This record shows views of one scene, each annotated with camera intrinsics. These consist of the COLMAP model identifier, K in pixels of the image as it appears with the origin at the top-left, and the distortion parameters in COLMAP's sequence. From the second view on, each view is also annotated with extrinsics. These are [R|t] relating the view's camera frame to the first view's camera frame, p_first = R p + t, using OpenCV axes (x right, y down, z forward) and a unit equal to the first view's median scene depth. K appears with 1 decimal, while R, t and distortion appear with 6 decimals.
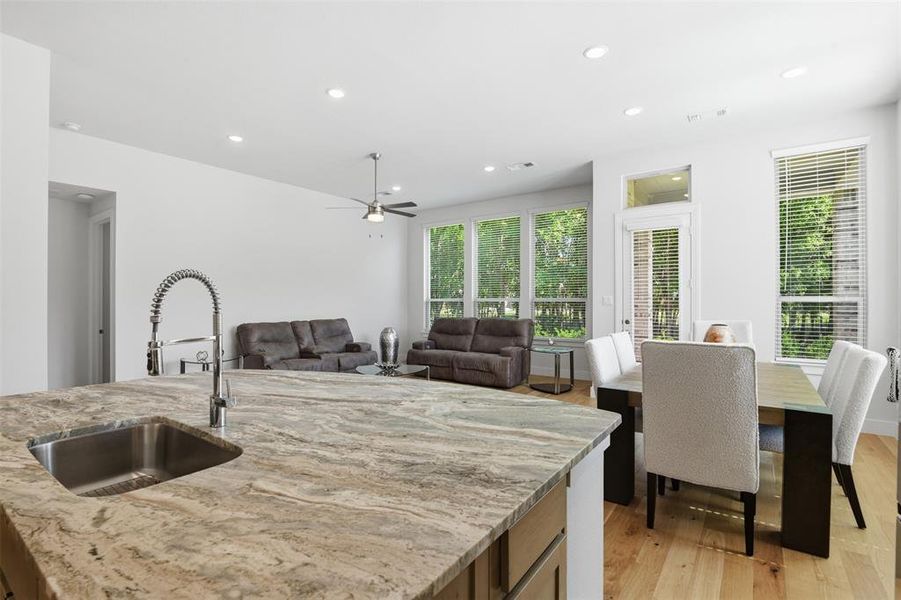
lens RADIAL K [[424.2, 0, 450.5], [0, 424.2, 300.0], [0, 0, 1]] dist [-0.002856, -0.000357]
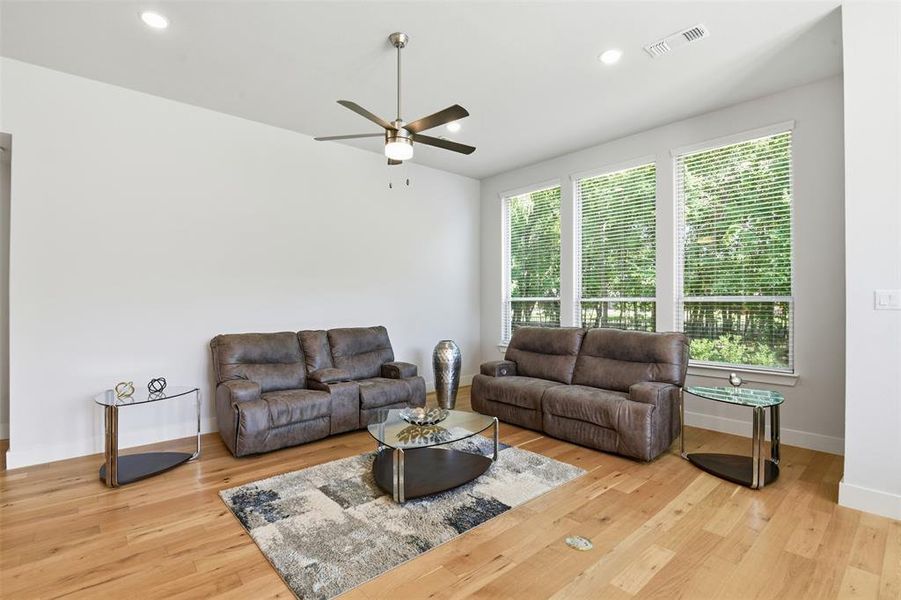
lens RADIAL K [[424.2, 0, 450.5], [0, 424.2, 300.0], [0, 0, 1]] dist [-0.002856, -0.000357]
pose [[0.976653, -0.001207, -0.214821, 0.006521], [0.001238, 0.999999, 0.000012, 0.000750], [0.214820, -0.000277, 0.976654, 0.367887]]
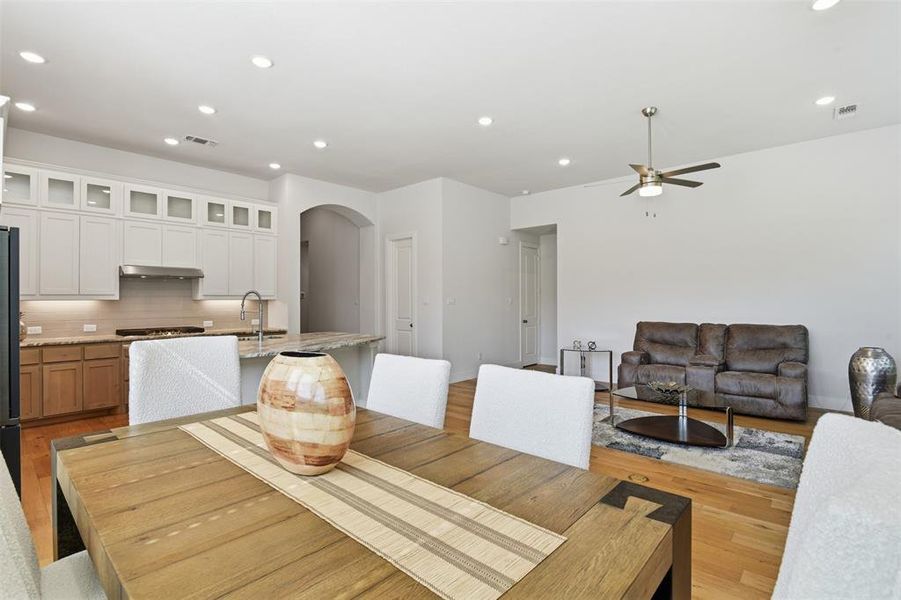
lens RADIAL K [[424.2, 0, 450.5], [0, 424.2, 300.0], [0, 0, 1]] dist [-0.002856, -0.000357]
pose [[-0.101453, -0.001270, -0.994840, 0.481978], [0.004074, 0.999990, -0.001692, 0.002682], [0.994832, -0.004225, -0.101446, 0.556654]]
